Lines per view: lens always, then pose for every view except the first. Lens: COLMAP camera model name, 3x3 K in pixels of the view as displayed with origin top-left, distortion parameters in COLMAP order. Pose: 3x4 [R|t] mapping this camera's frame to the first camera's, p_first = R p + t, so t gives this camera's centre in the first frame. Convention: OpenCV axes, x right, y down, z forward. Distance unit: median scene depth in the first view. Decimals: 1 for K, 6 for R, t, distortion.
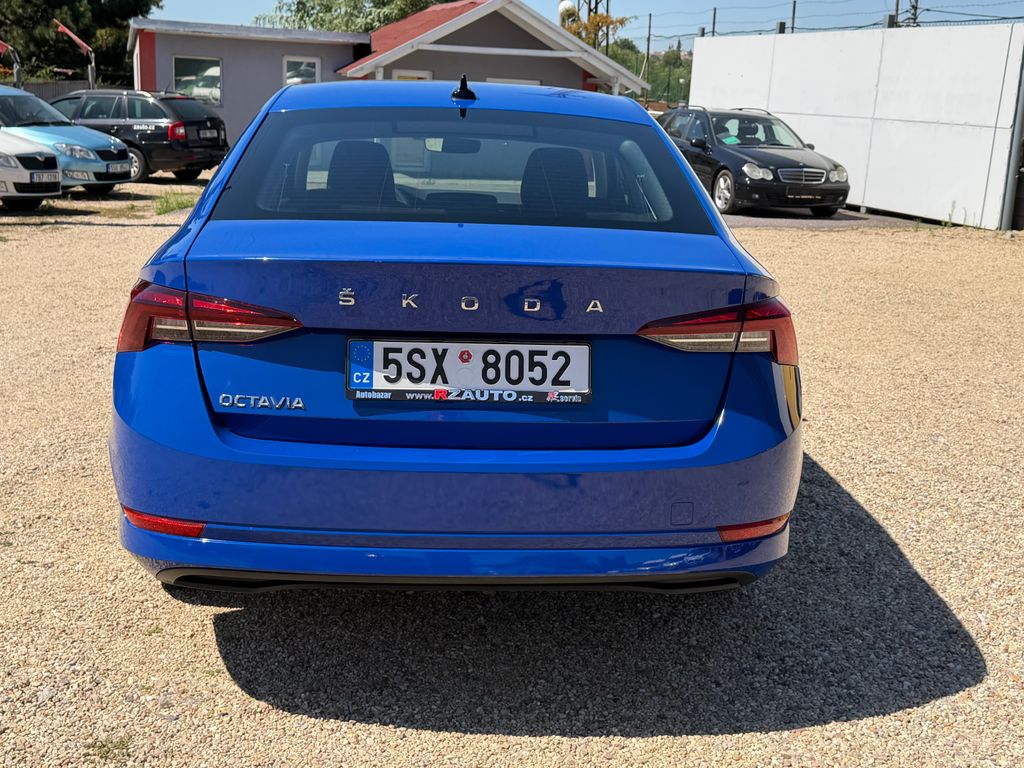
lens RADIAL K [[1256.5, 0, 512.0], [0, 1256.5, 384.0], [0, 0, 1]] dist [0.246293, -0.653143]
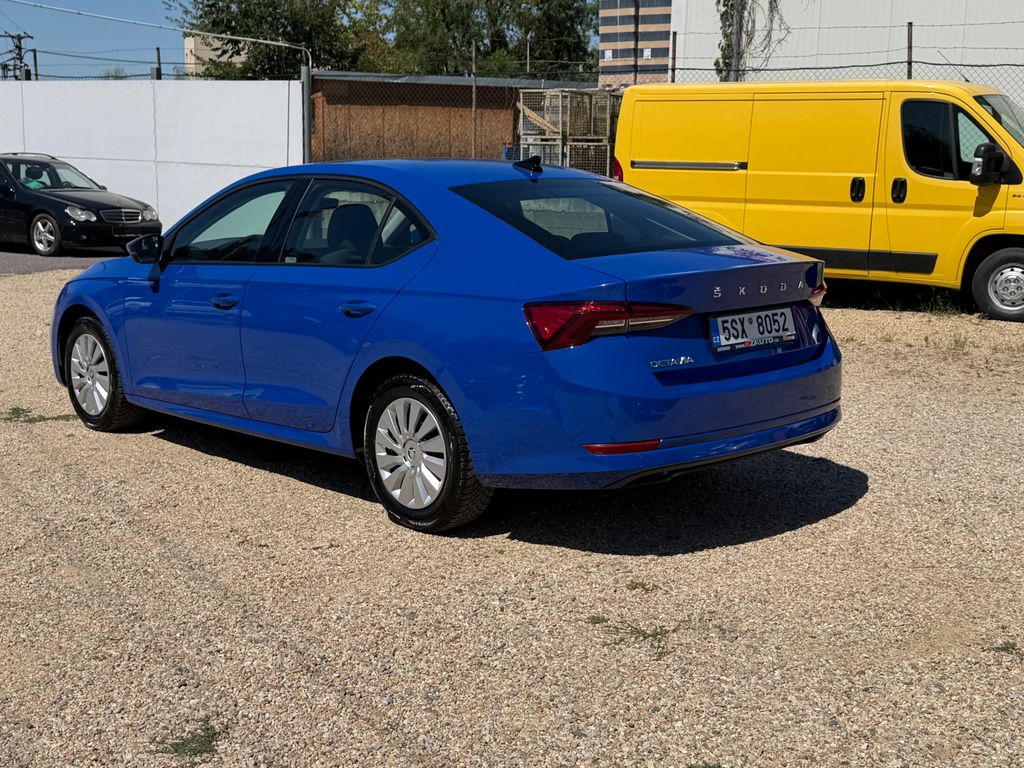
lens RADIAL K [[1256.5, 0, 512.0], [0, 1256.5, 384.0], [0, 0, 1]] dist [0.246293, -0.653143]
pose [[0.764391, -0.141922, 0.628939, -0.448160], [0.157916, 0.986972, 0.030788, -0.013349], [-0.625115, 0.075785, 0.776845, -0.047445]]
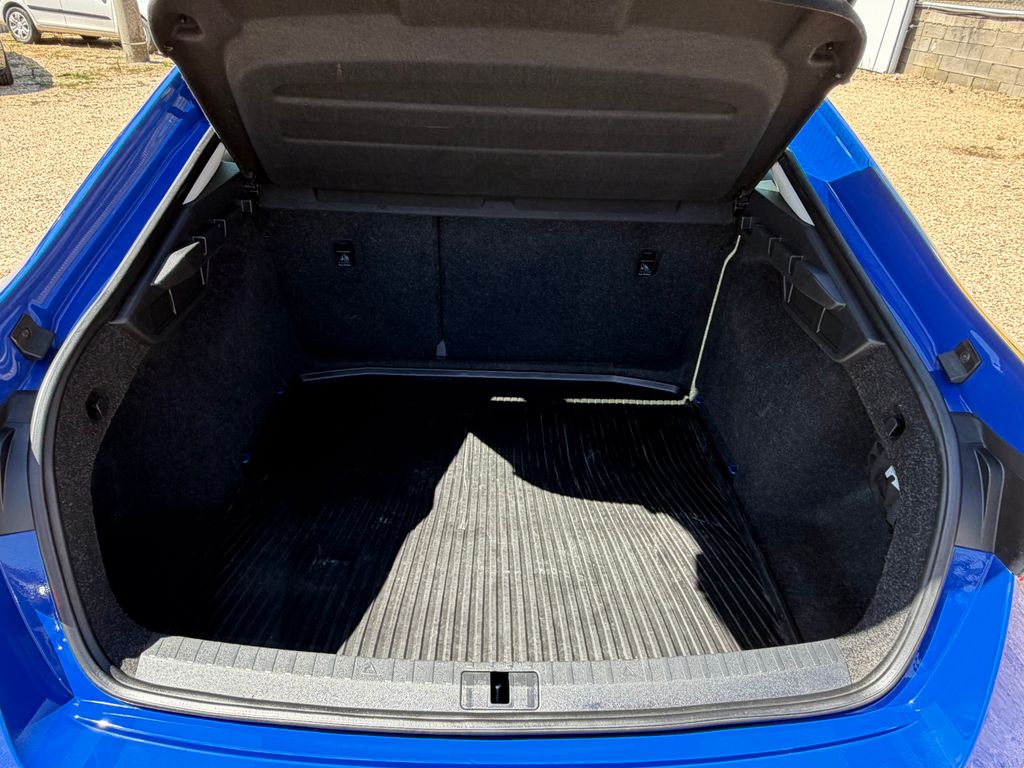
lens RADIAL K [[720.0, 0, 505.6], [0, 720.0, 380.2], [0, 0, 1]] dist [-0.001111, 0.000537]
pose [[0.999314, 0.023646, -0.028495, -0.009768], [-0.013803, 0.951961, 0.305907, -0.067982], [0.034360, -0.305303, 0.951635, 0.262449]]
